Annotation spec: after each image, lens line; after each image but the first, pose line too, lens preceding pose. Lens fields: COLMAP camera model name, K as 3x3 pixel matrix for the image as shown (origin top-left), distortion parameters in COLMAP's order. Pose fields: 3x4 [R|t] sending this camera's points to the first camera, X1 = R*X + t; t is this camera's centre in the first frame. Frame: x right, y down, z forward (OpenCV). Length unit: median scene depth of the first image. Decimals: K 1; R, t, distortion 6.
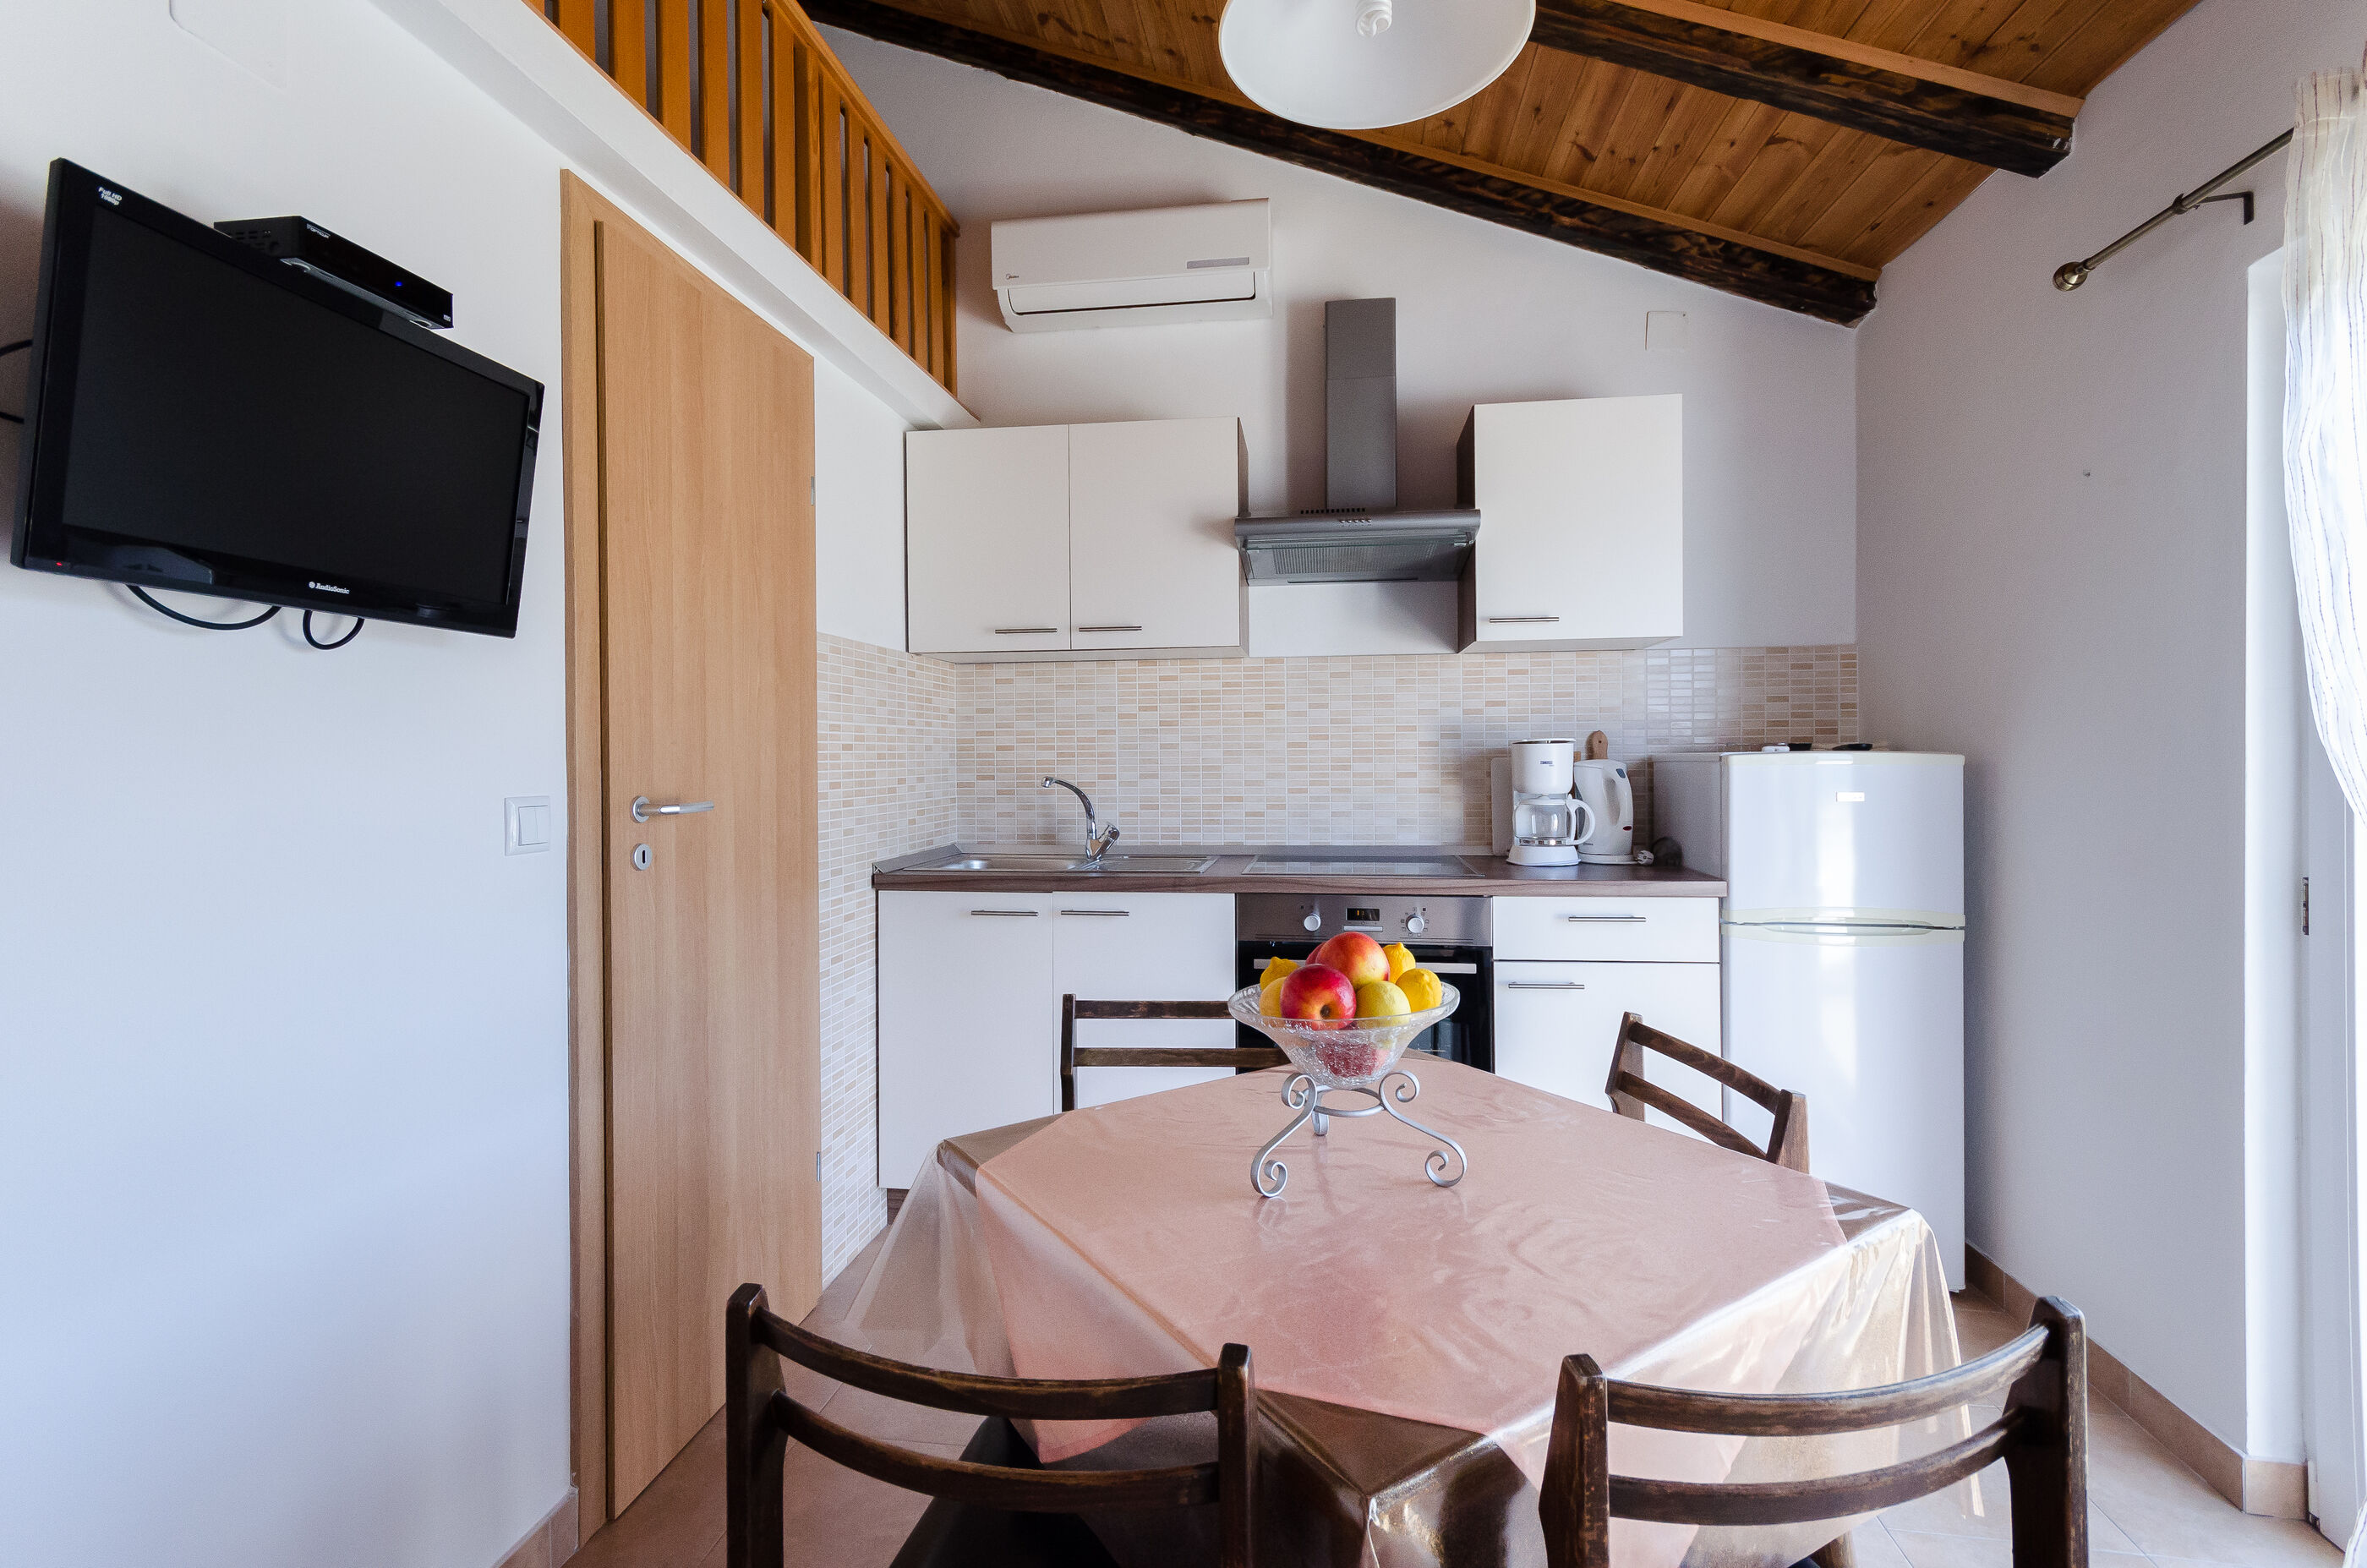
lens RADIAL K [[1076.2, 0, 1165.1], [0, 1076.2, 770.8], [0, 0, 1]] dist [0.000716, 0.000489]
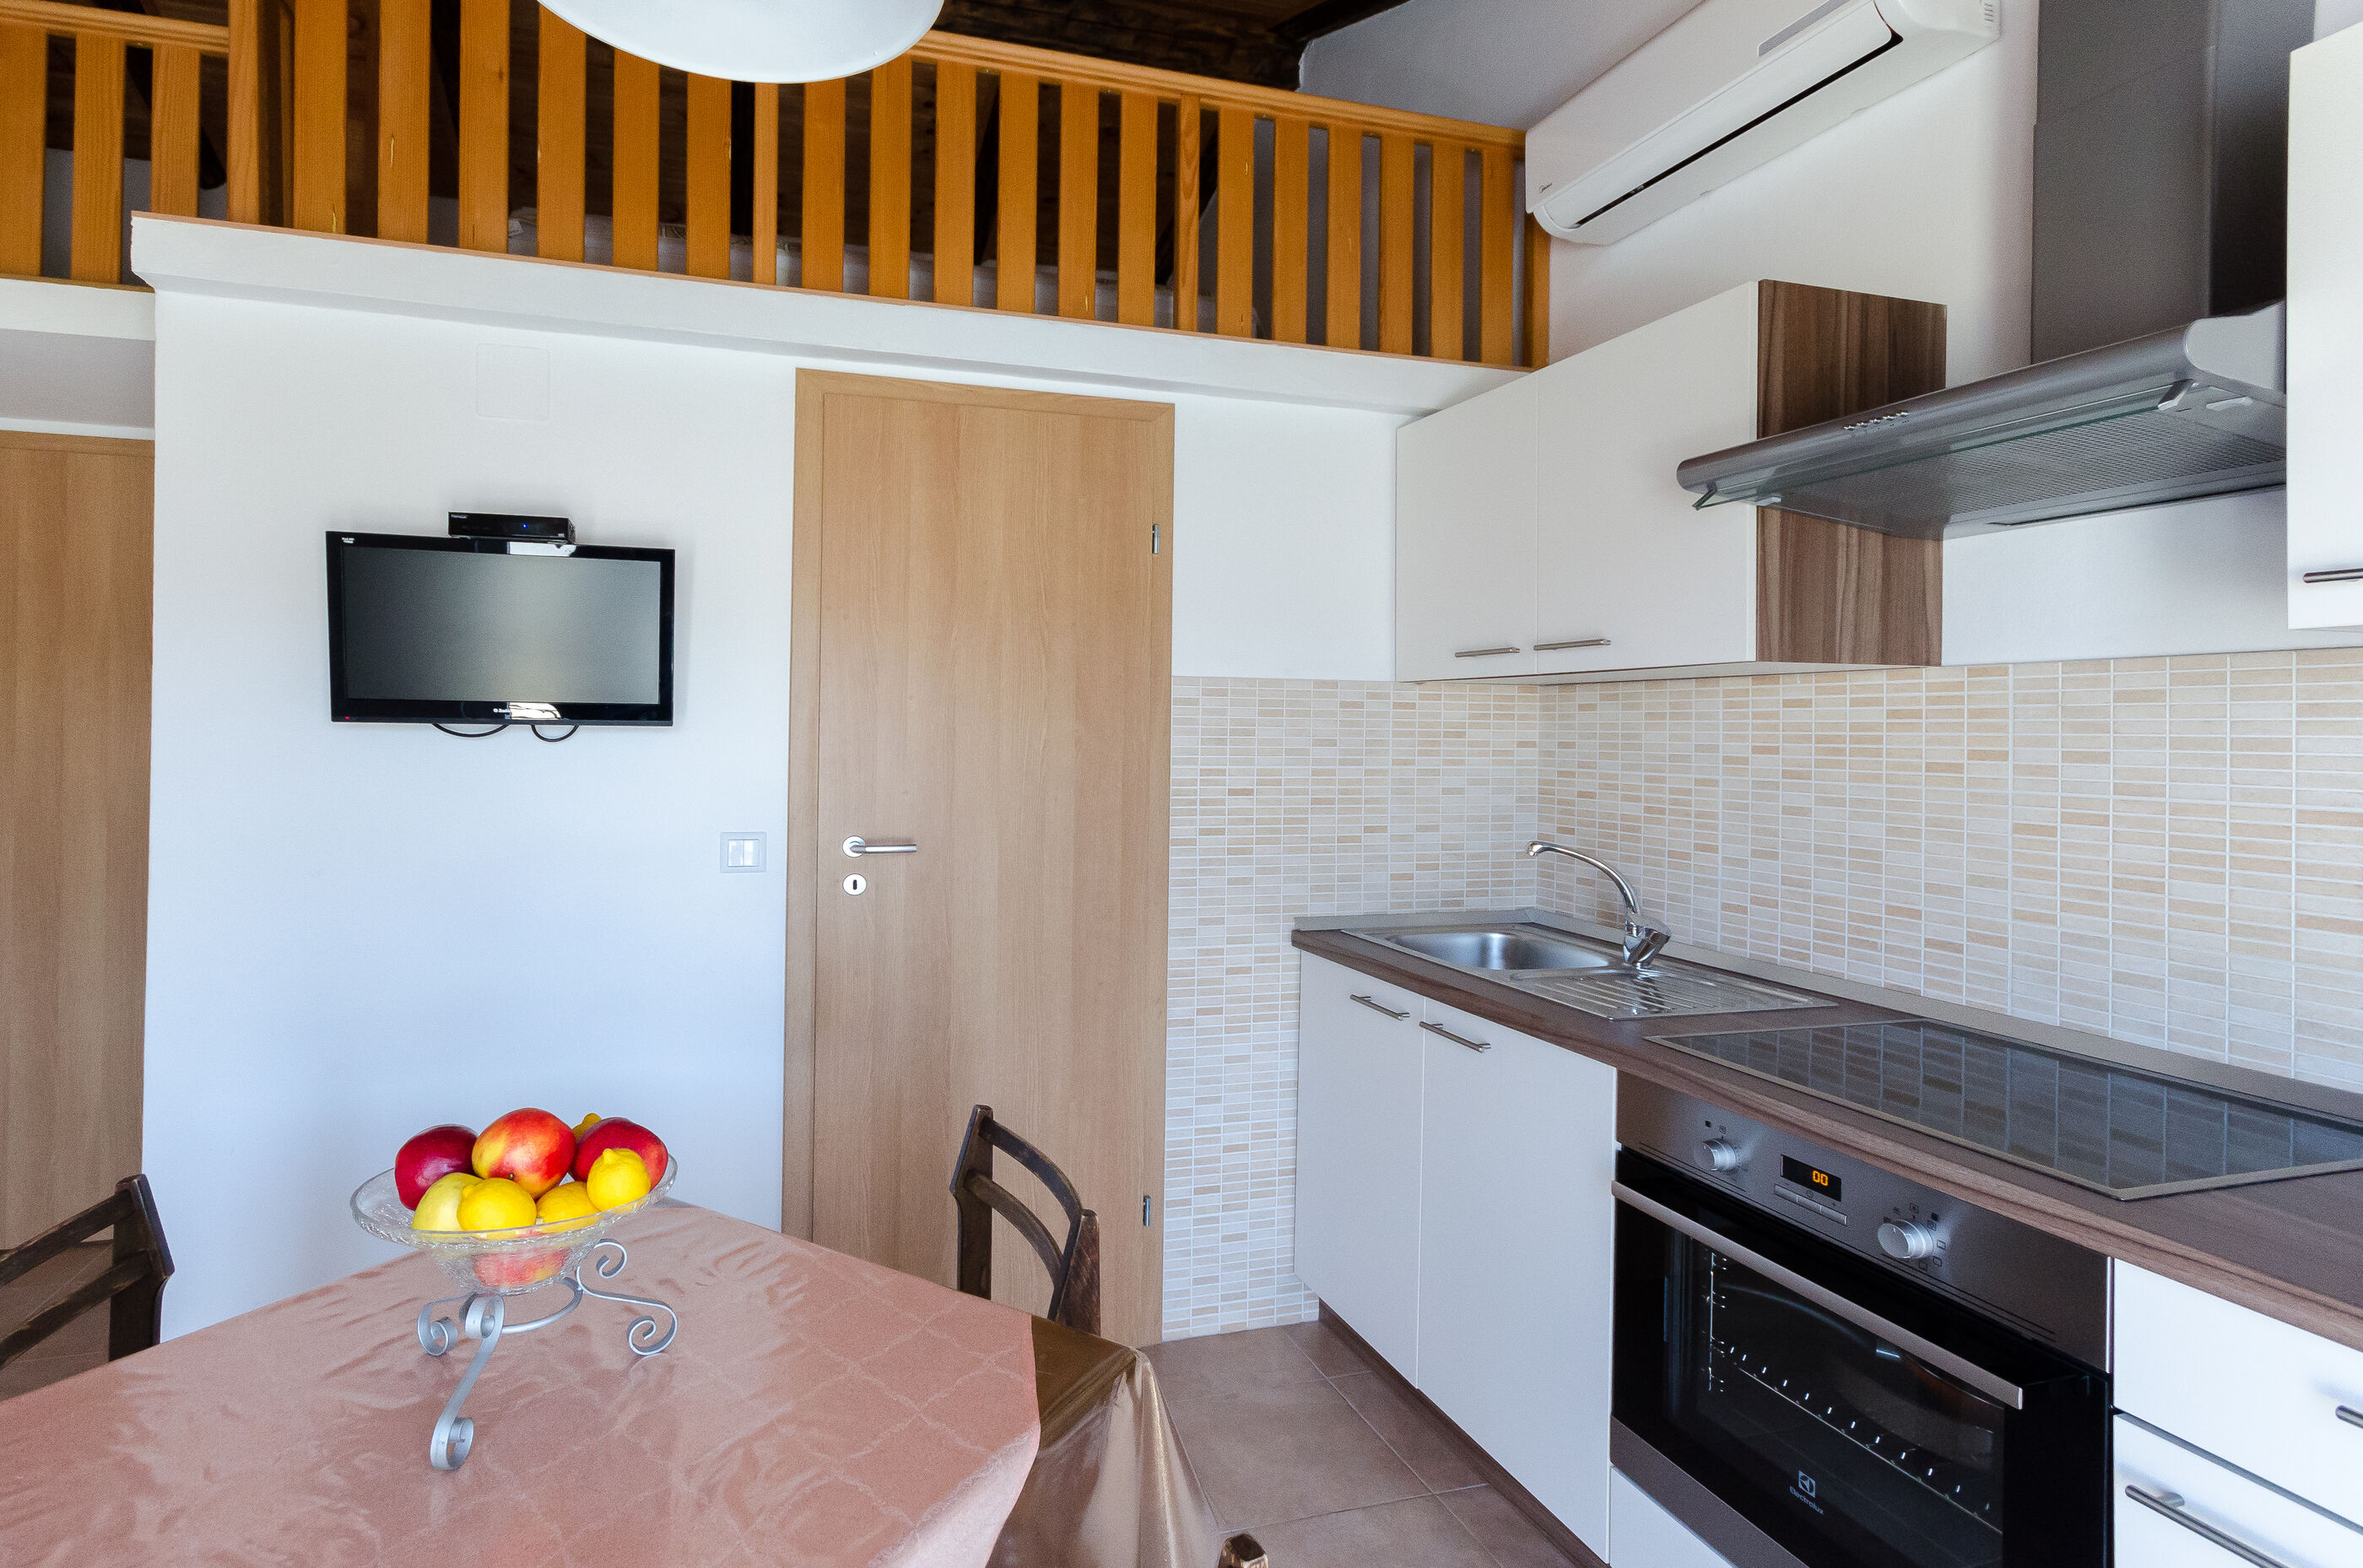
lens RADIAL K [[1059.5, 0, 1017.7], [0, 1059.5, 740.5], [0, 0, 1]] dist [0.002758, 0.000828]
pose [[0.442133, 0.021687, -0.896687, 0.406658], [-0.034978, 0.999364, 0.006924, -0.059532], [0.896267, 0.028303, 0.442611, 0.360569]]
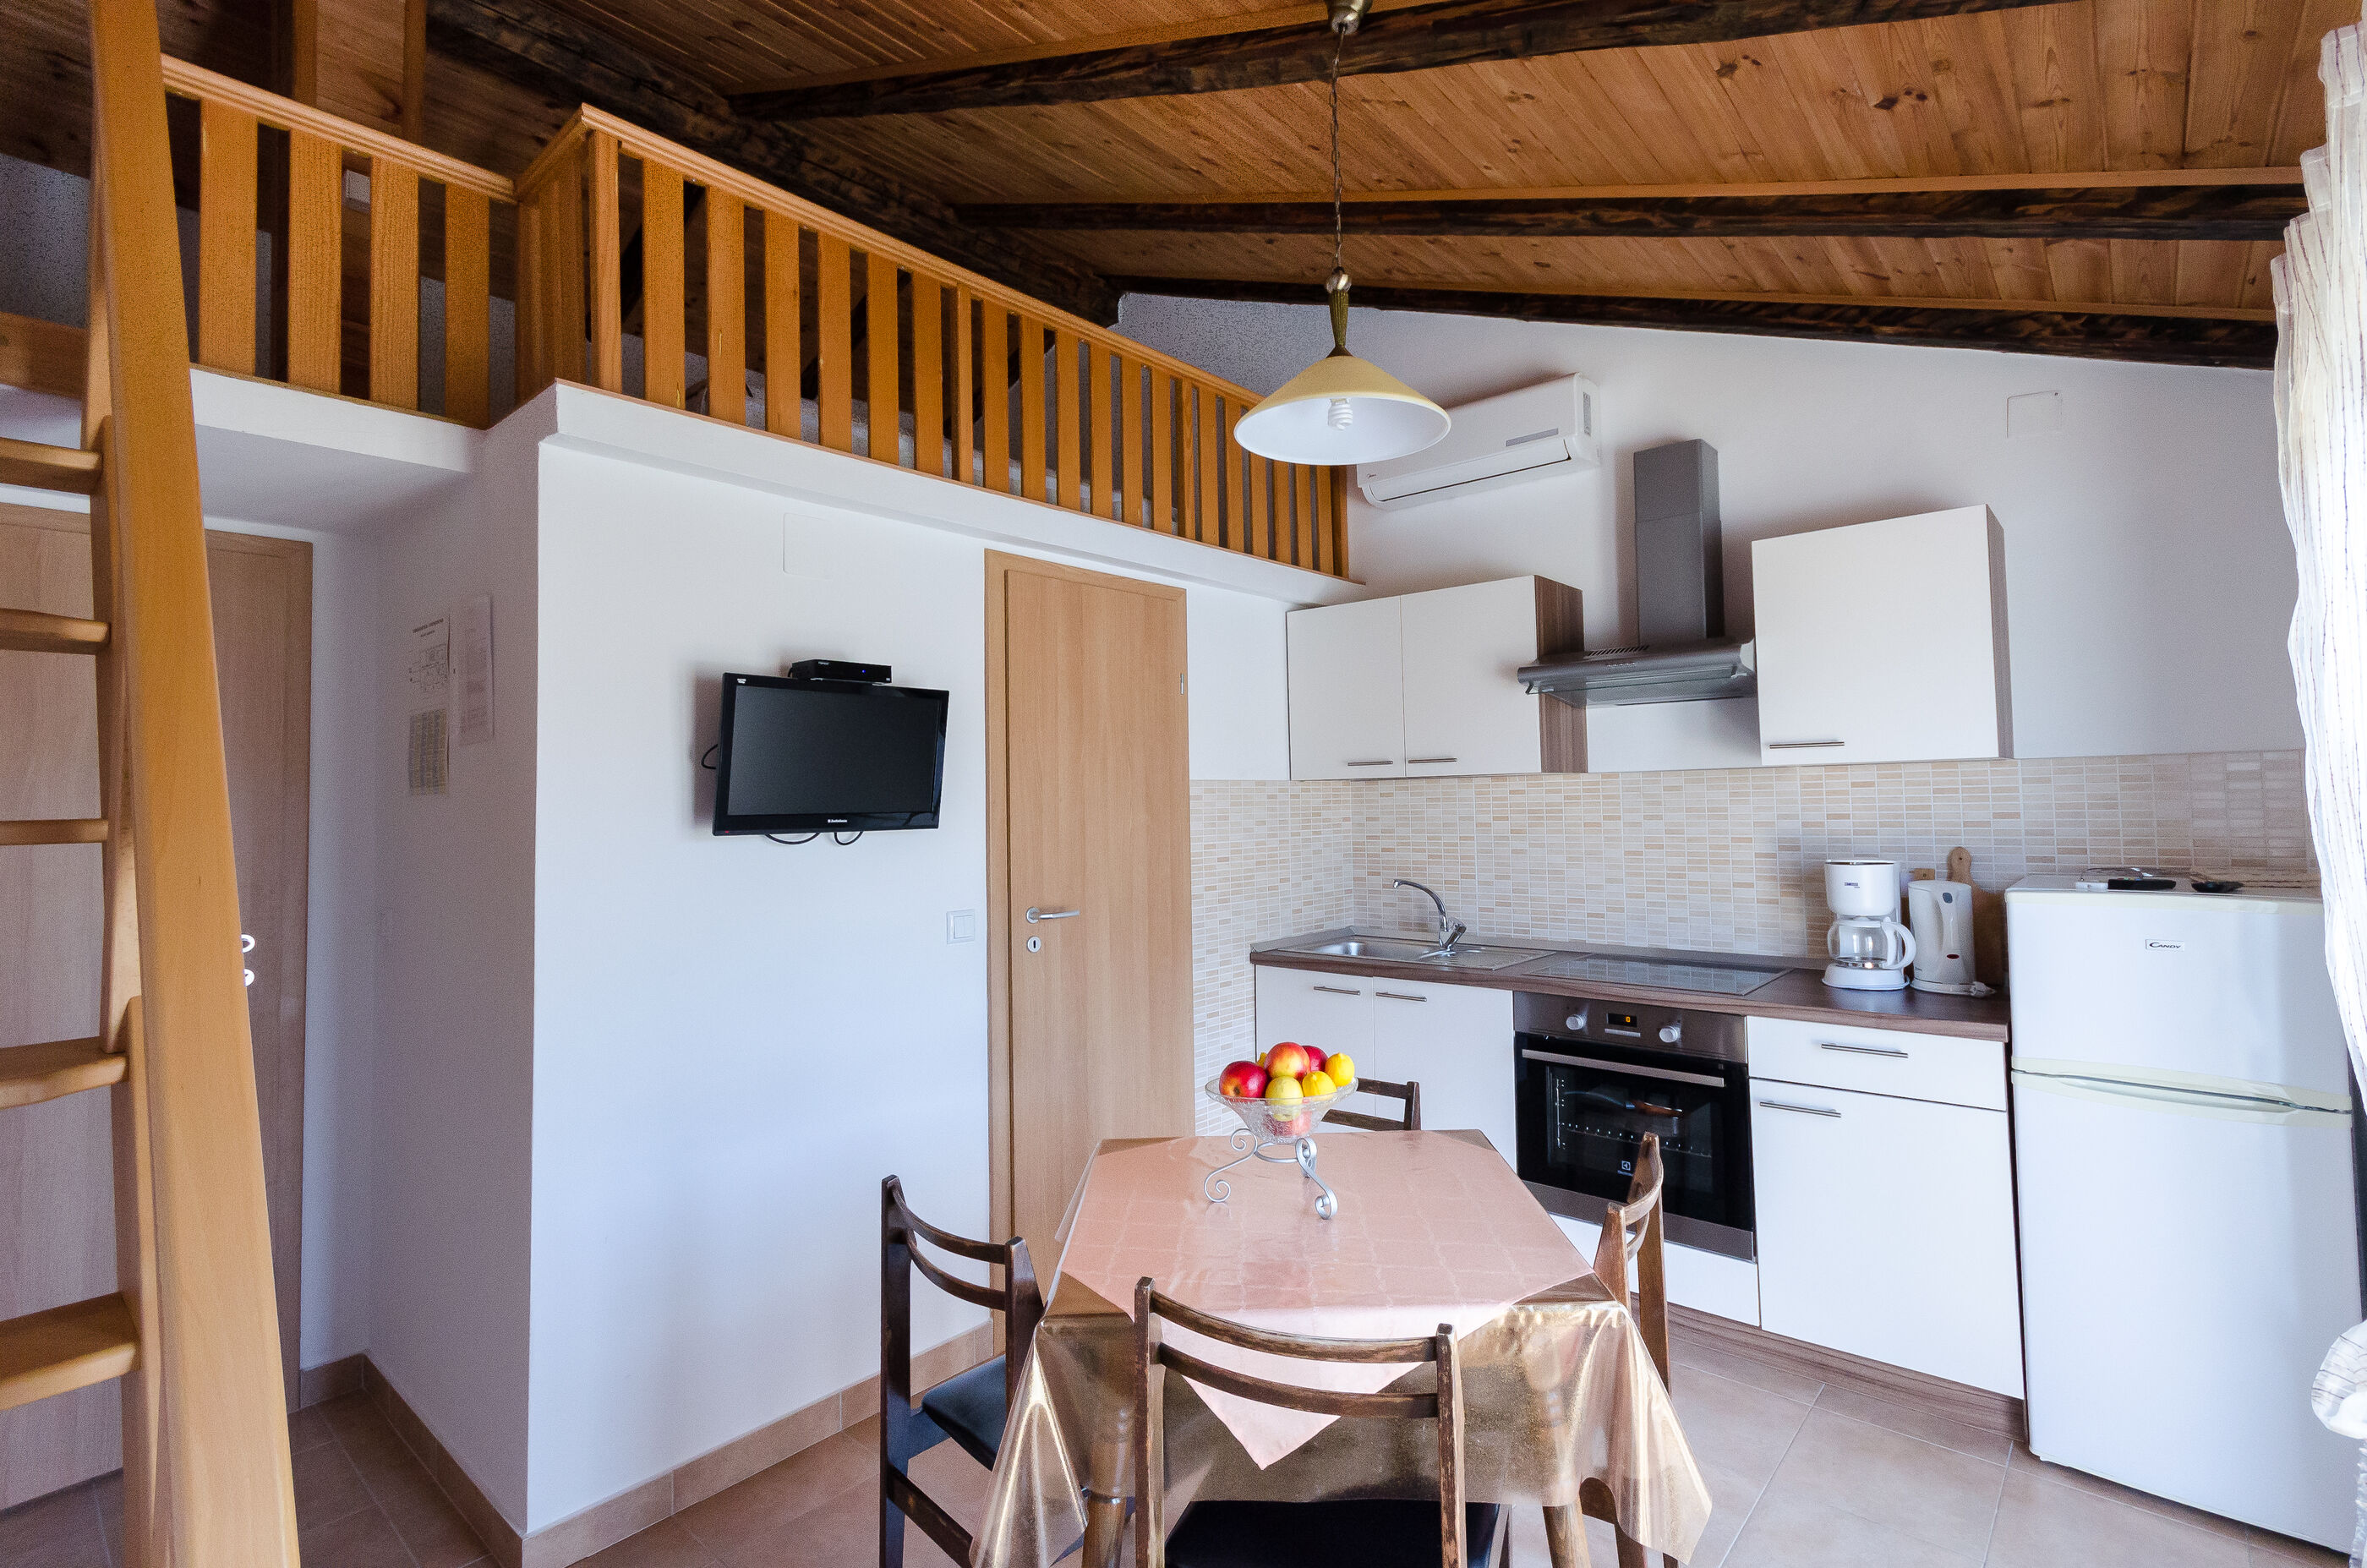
lens RADIAL K [[1025.6, 0, 1183.5], [0, 1025.6, 784.0], [0, 0, 1]] dist [0.001392, 0.000568]
pose [[0.851909, -0.020404, -0.523292, 0.307534], [0.000617, 0.999279, -0.037960, -0.060553], [0.523689, 0.032016, 0.851308, -0.125115]]
